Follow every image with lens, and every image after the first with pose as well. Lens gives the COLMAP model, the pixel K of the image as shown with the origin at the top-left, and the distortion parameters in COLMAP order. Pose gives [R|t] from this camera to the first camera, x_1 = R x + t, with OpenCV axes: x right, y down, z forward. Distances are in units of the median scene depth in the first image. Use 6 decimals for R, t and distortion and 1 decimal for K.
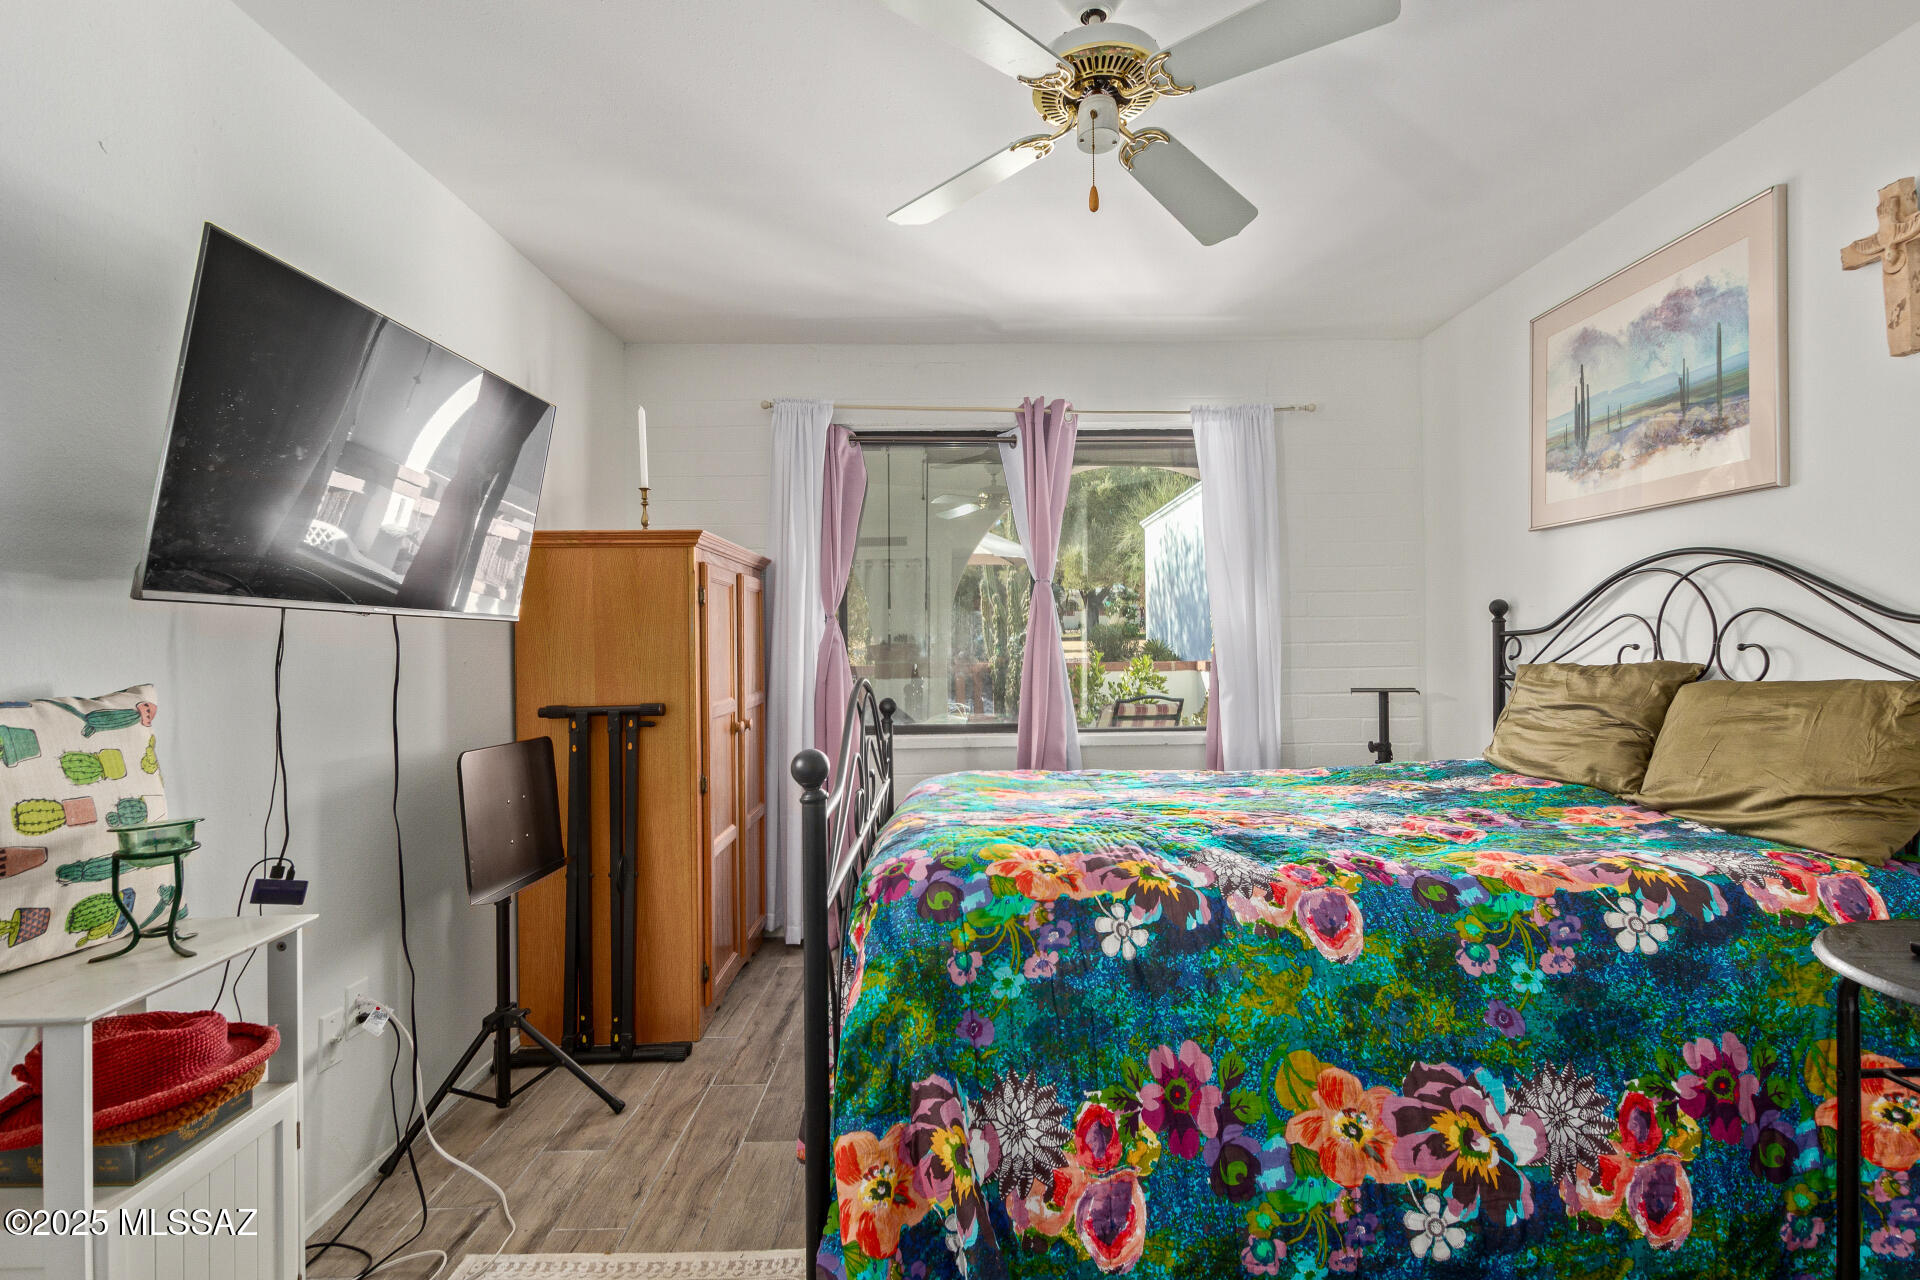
lens RADIAL K [[911.2, 0, 969.5], [0, 911.2, 646.2], [0, 0, 1]] dist [0.019110, -0.007322]
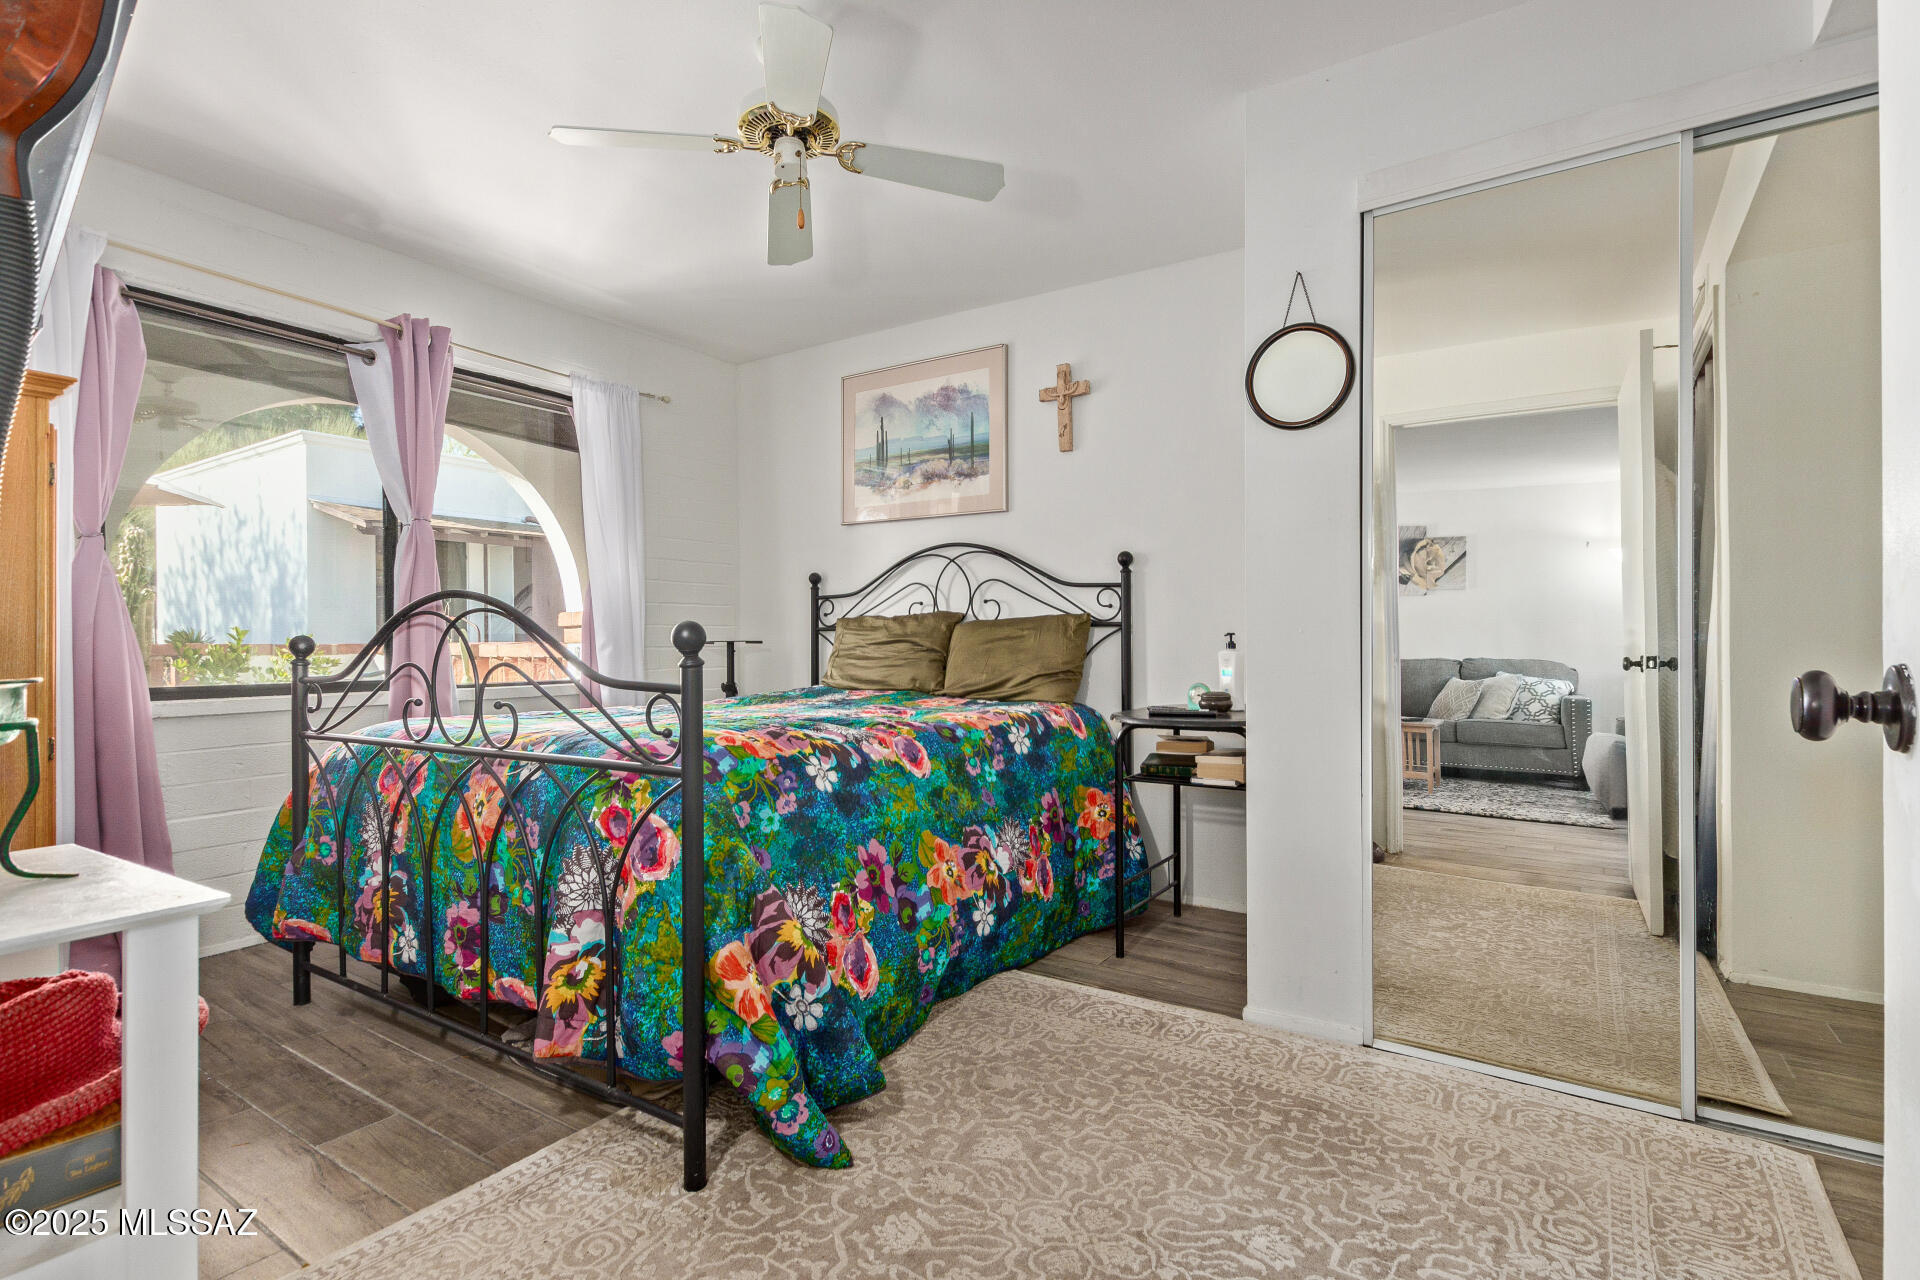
lens RADIAL K [[911.2, 0, 976.0], [0, 911.2, 642.2], [0, 0, 1]] dist [0.019110, -0.007322]
pose [[0.564113, 0.011074, 0.825623, -0.788568], [-0.001187, 0.999920, -0.012601, 0.132975], [-0.825697, 0.006128, 0.564081, 0.058282]]
